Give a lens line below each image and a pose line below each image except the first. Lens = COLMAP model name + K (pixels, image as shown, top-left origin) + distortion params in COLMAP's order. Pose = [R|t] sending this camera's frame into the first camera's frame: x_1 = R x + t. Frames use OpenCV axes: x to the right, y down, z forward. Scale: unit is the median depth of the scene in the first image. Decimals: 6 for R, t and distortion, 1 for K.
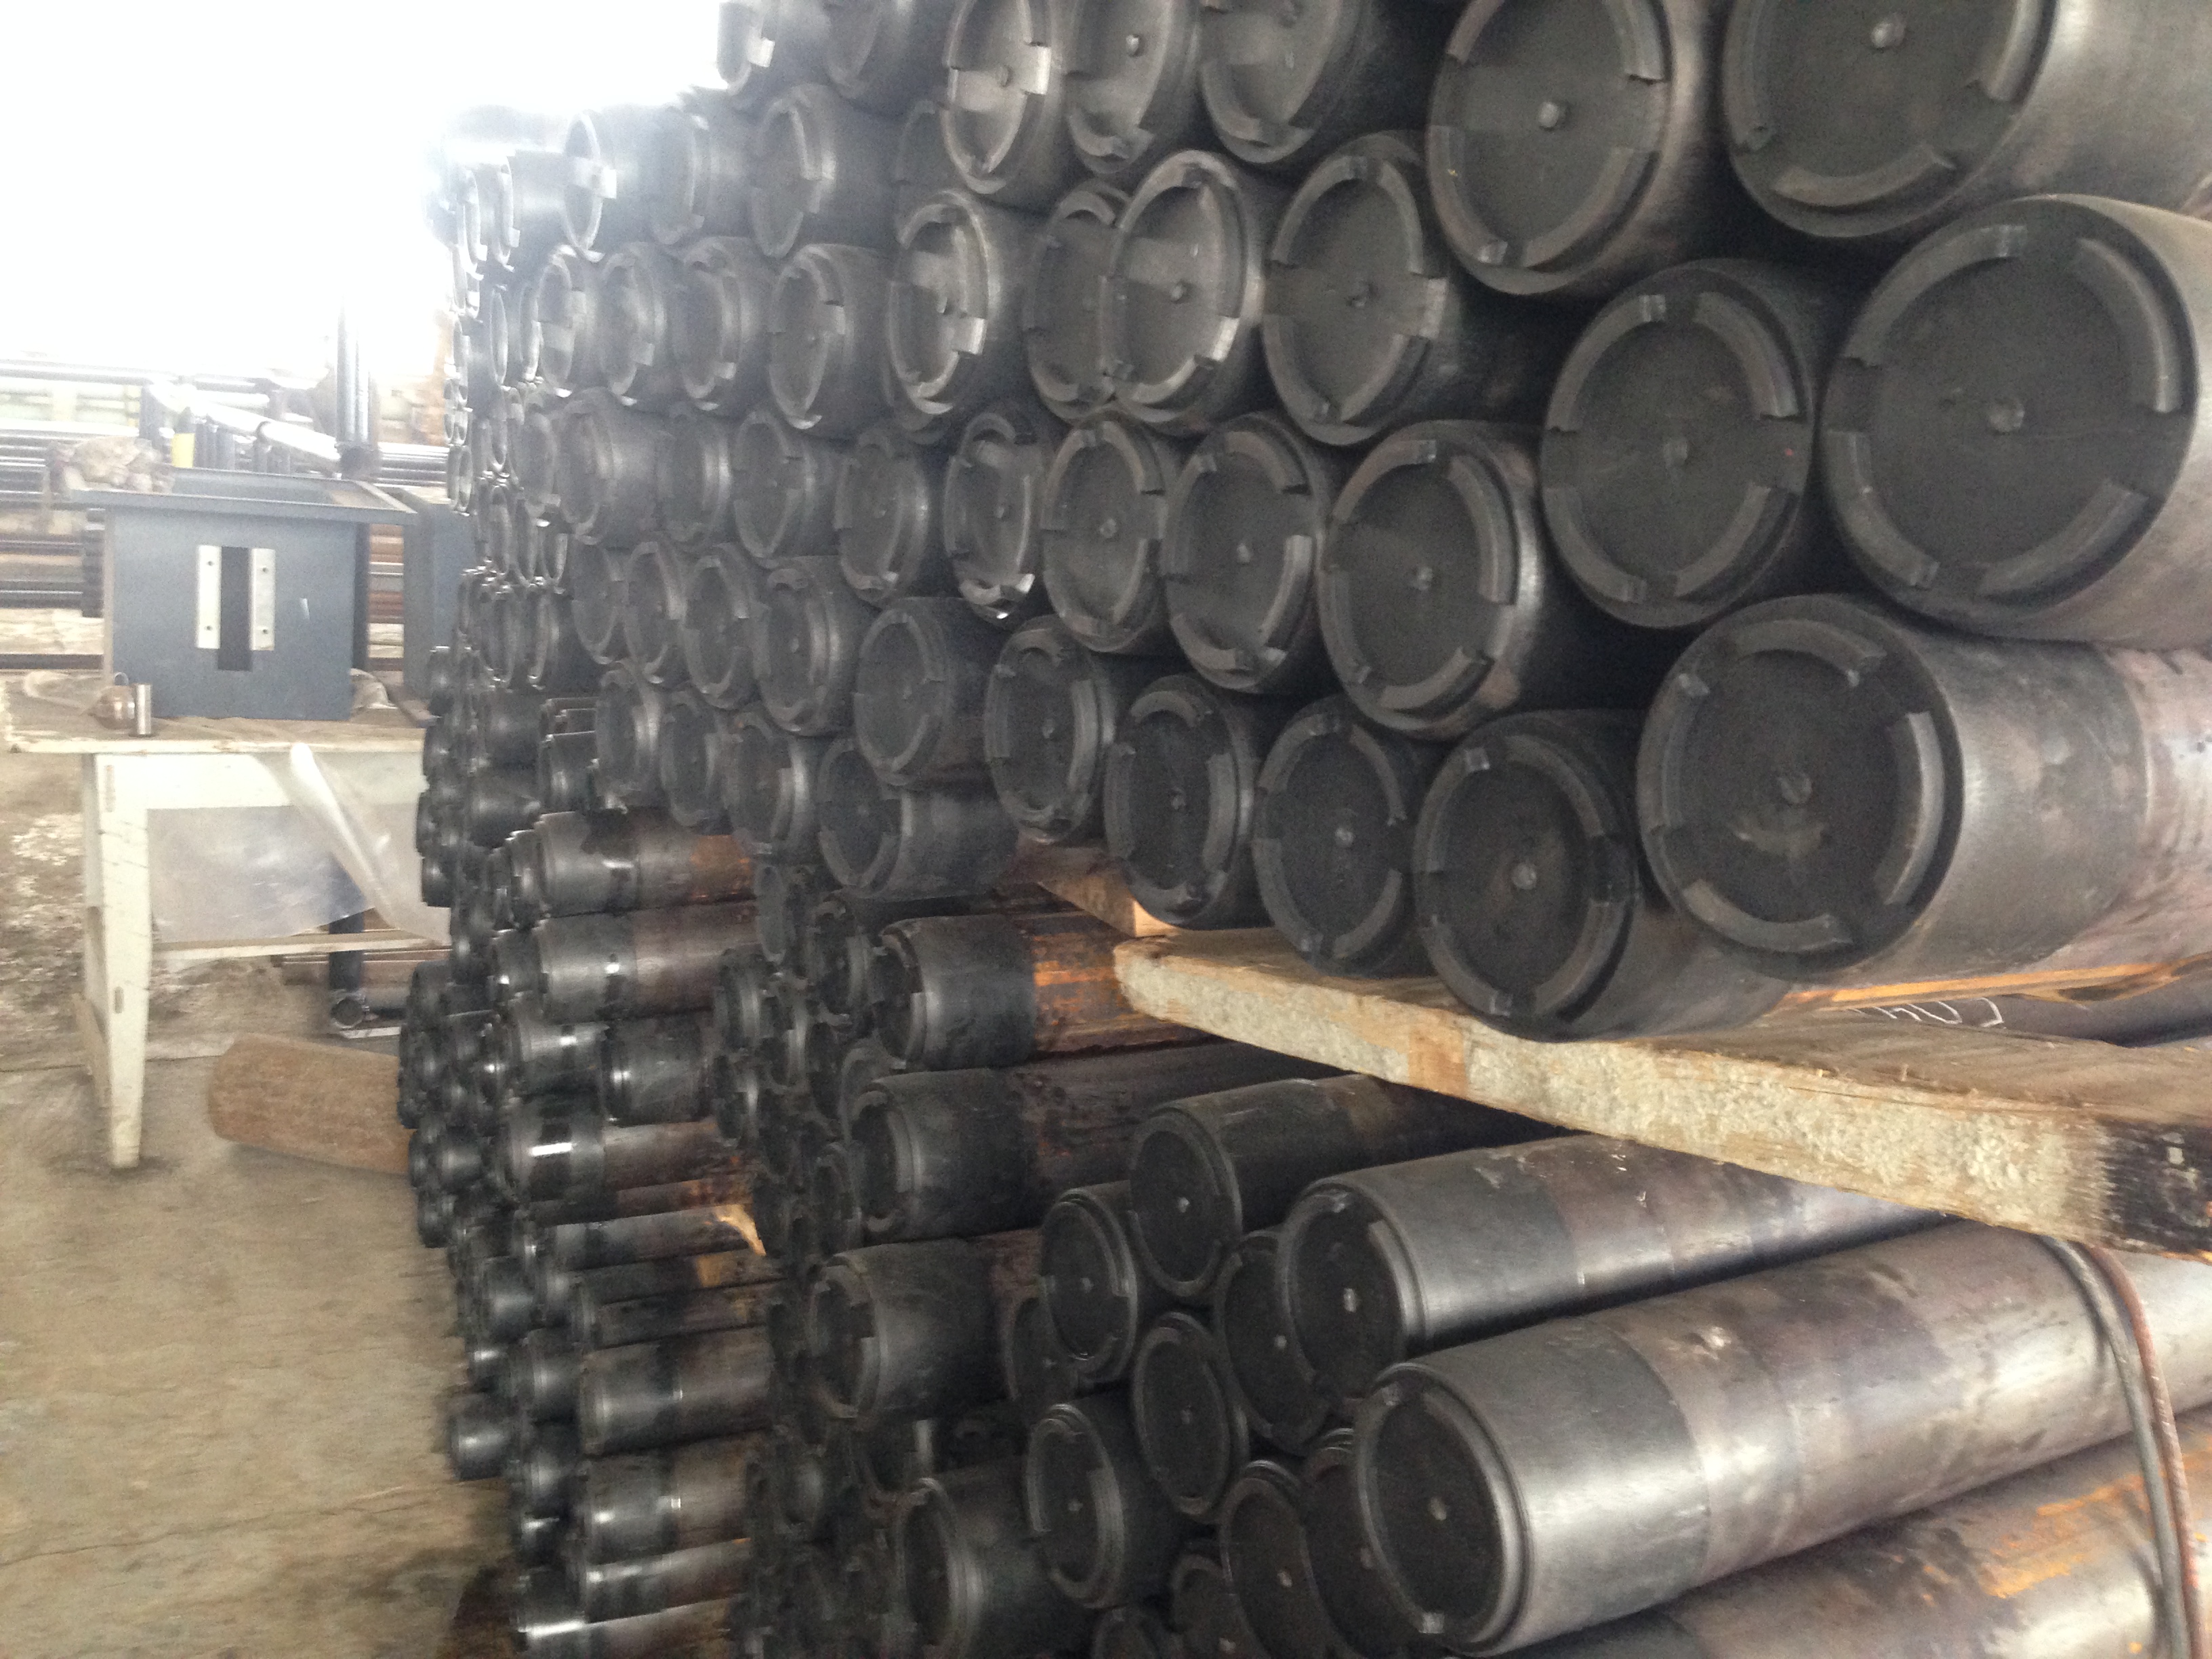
lens RADIAL K [[2034.9, 0, 1116.0], [0, 2034.9, 817.3], [0, 0, 1]] dist [0.187296, -0.344121]
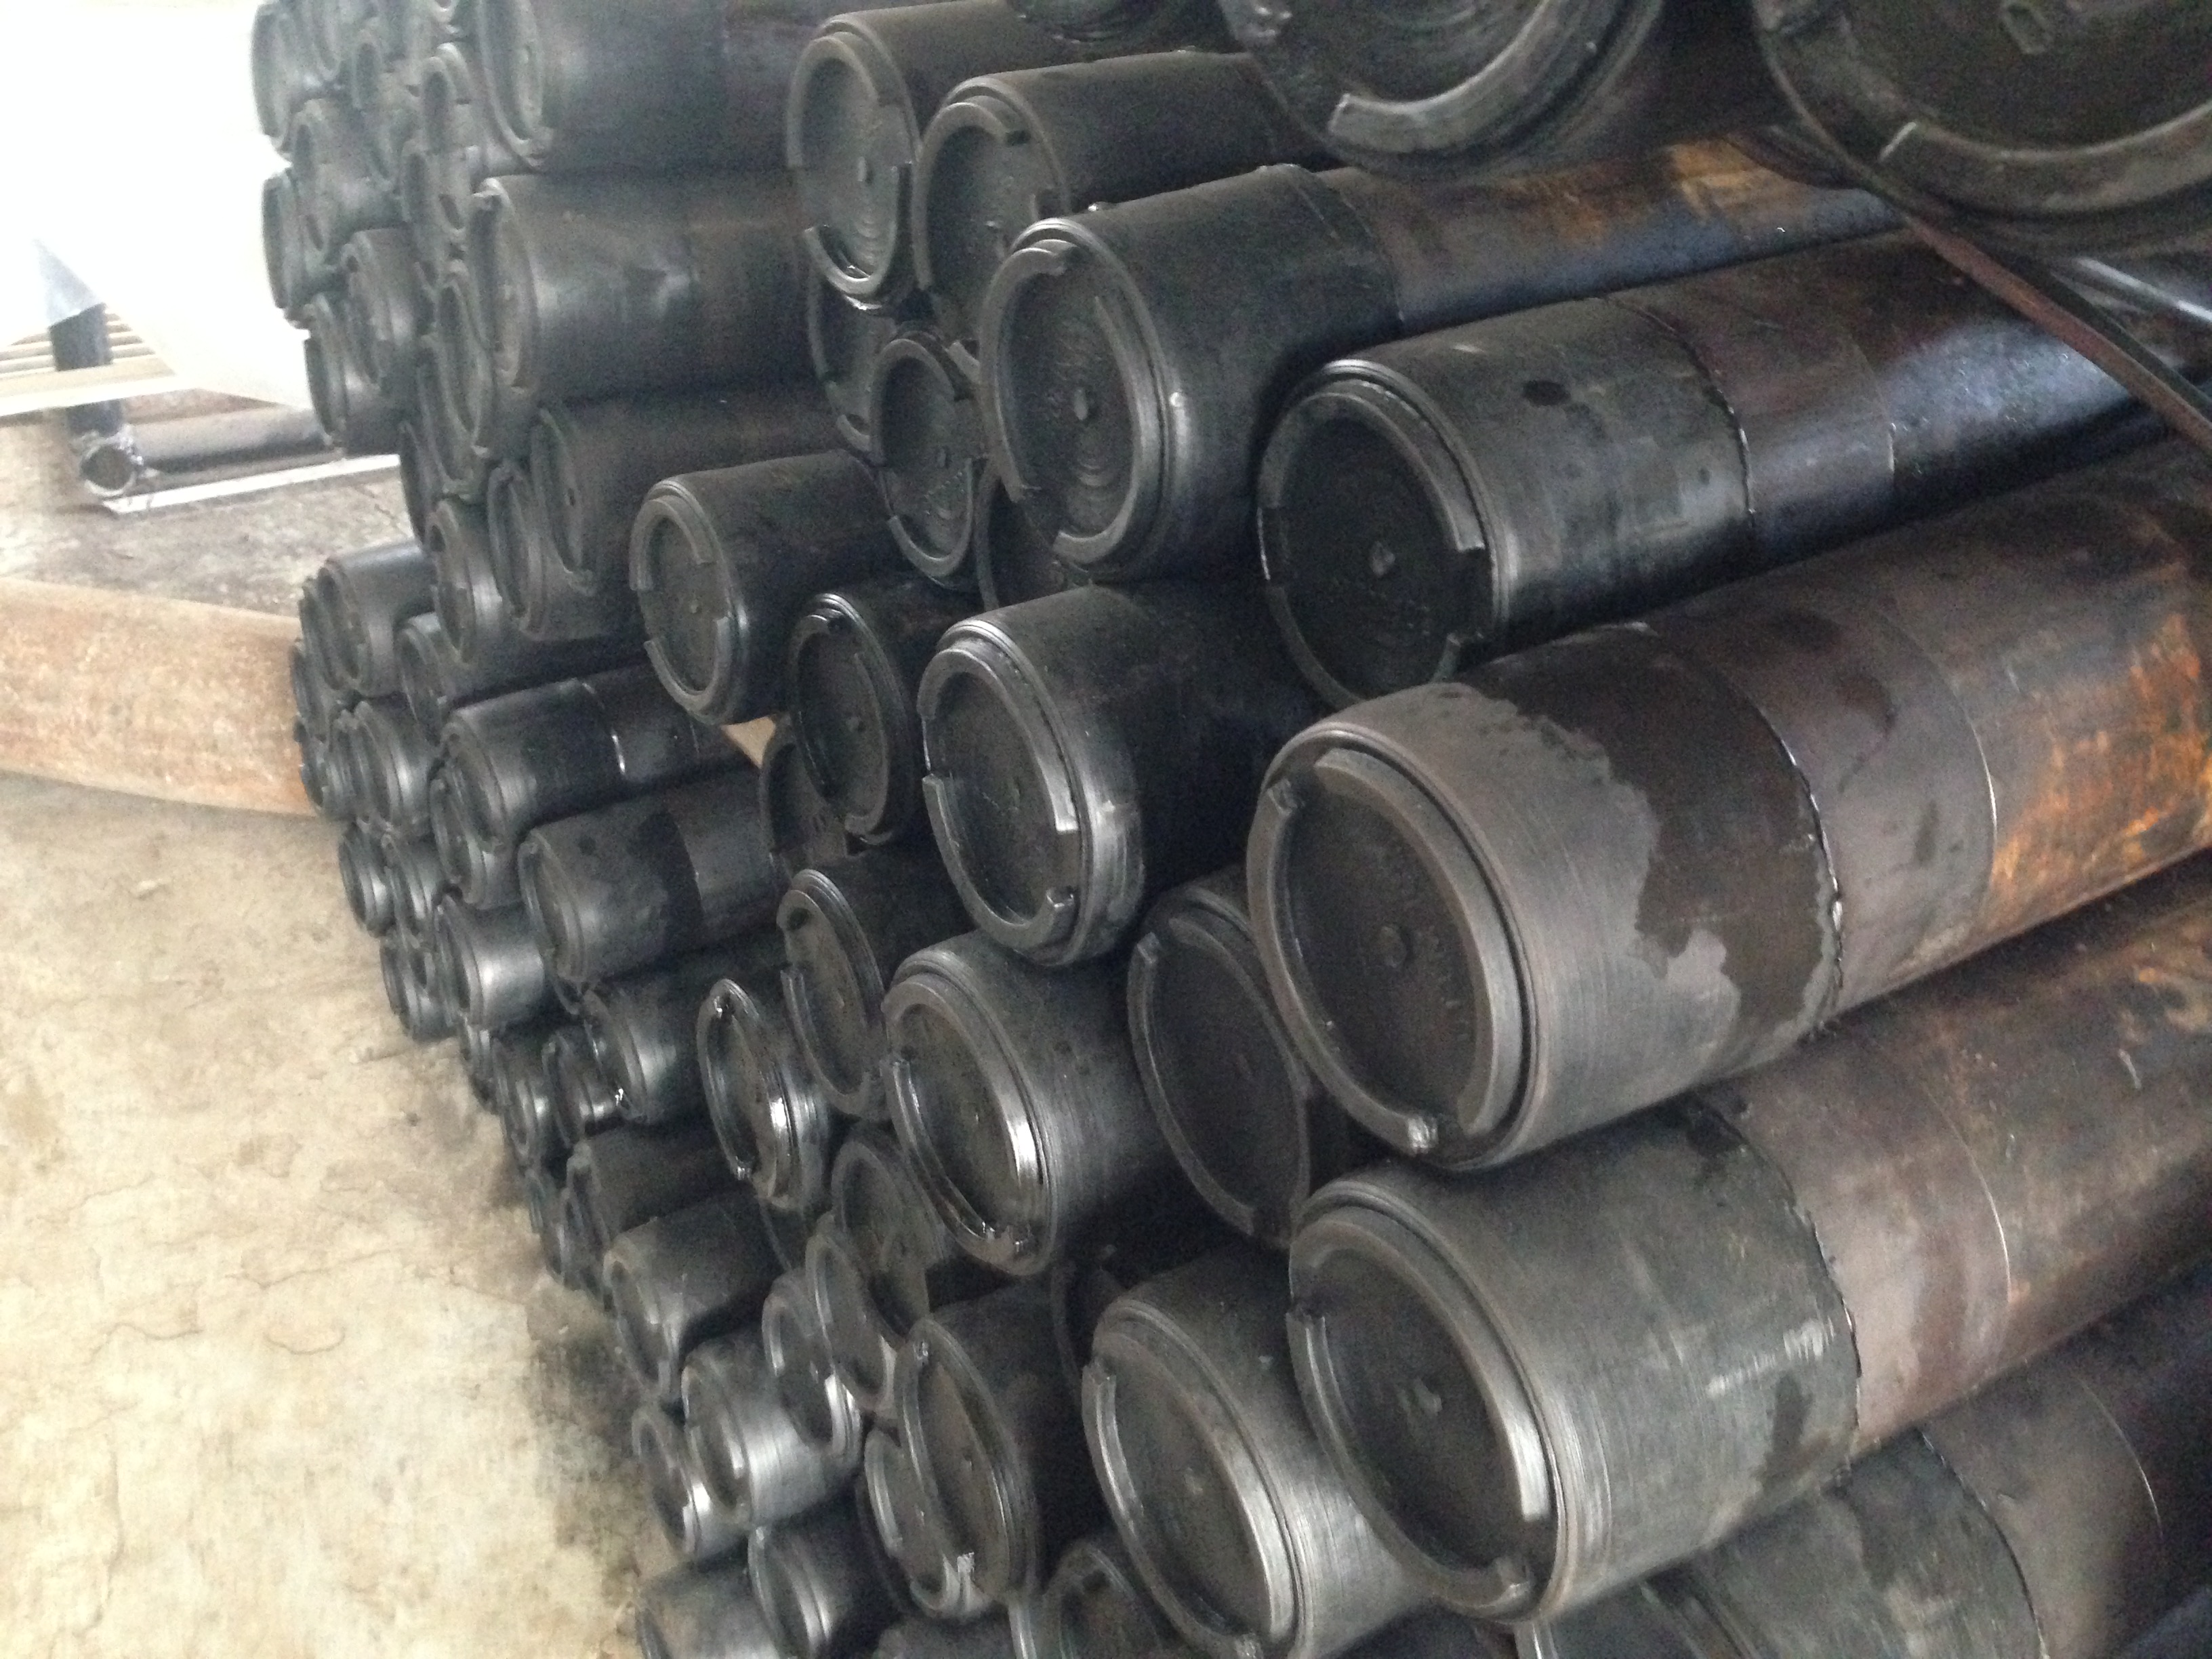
lens RADIAL K [[2034.9, 0, 1116.0], [0, 2034.9, 817.3], [0, 0, 1]] dist [0.187296, -0.344121]
pose [[0.992202, -0.062447, 0.107872, -0.187767], [0.016671, 0.924153, 0.381658, -0.048249], [-0.123524, -0.376883, 0.917987, 0.457264]]
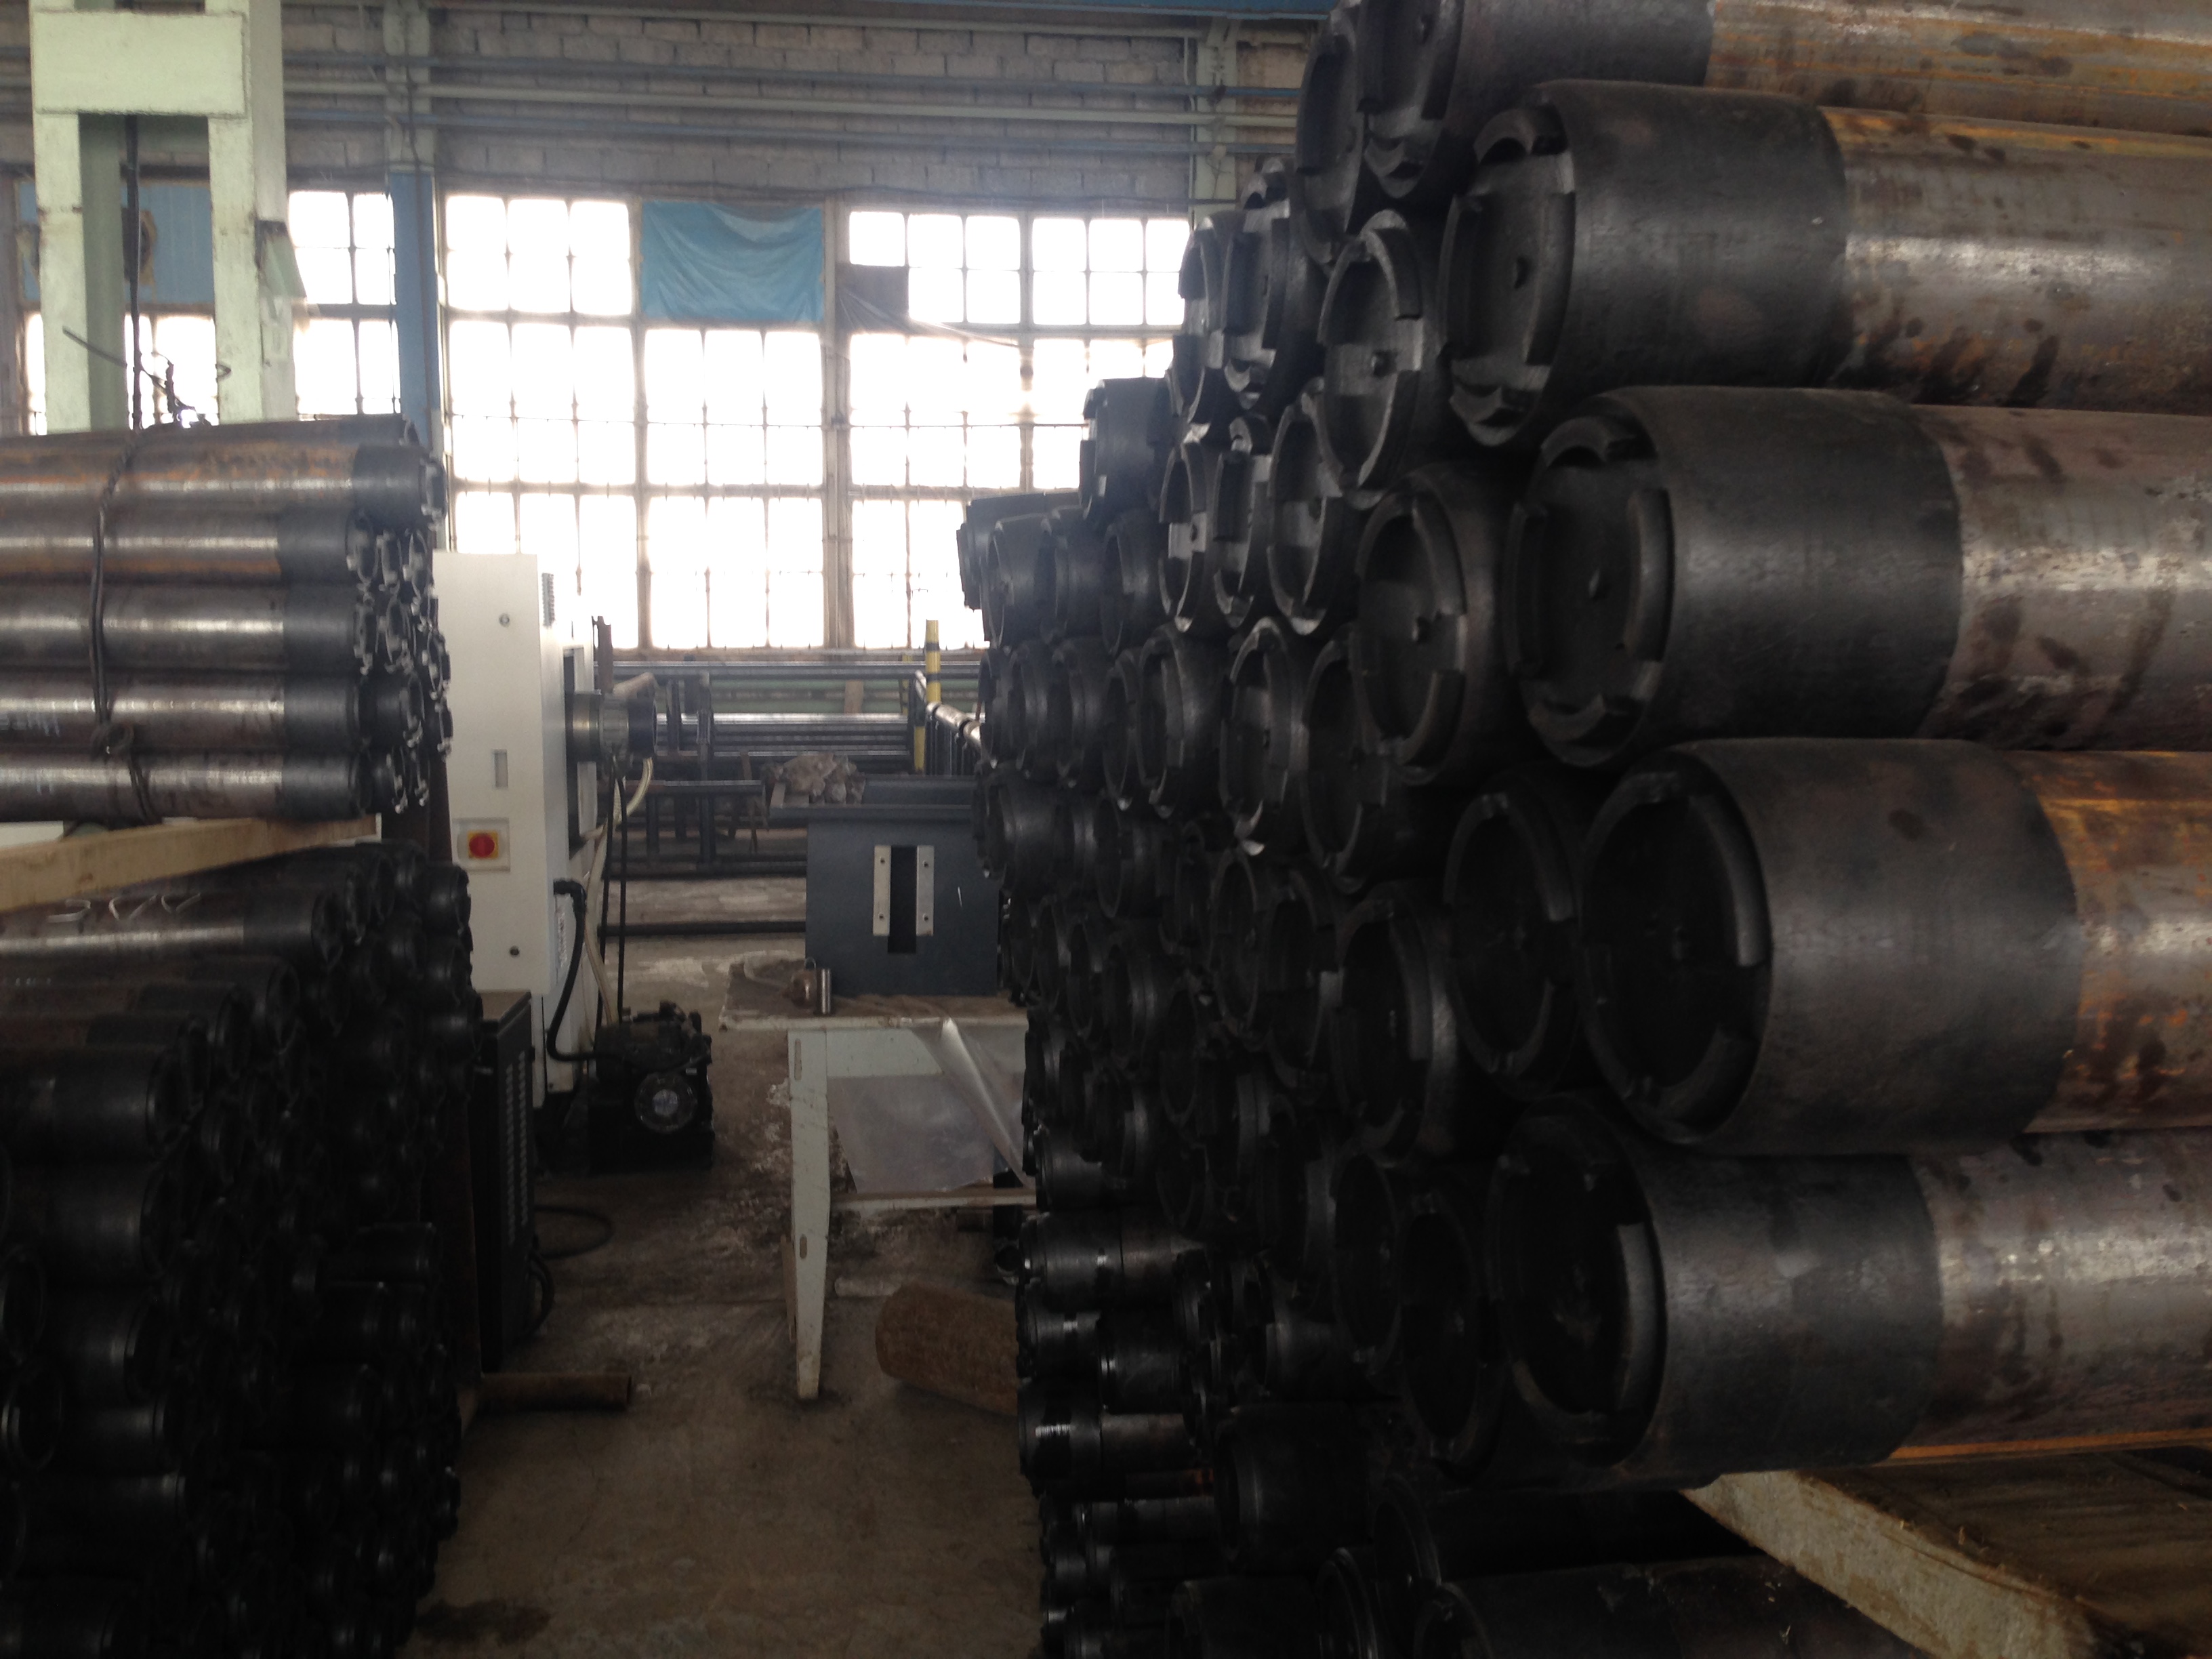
lens RADIAL K [[2041.6, 0, 1106.0], [0, 2041.6, 829.5], [0, 0, 1]] dist [0.153118, -0.272620]
pose [[0.937081, -0.035433, -0.347310, 0.075841], [-0.001667, 0.994370, -0.105946, -0.020475], [0.349109, 0.099859, 0.931746, -0.011808]]
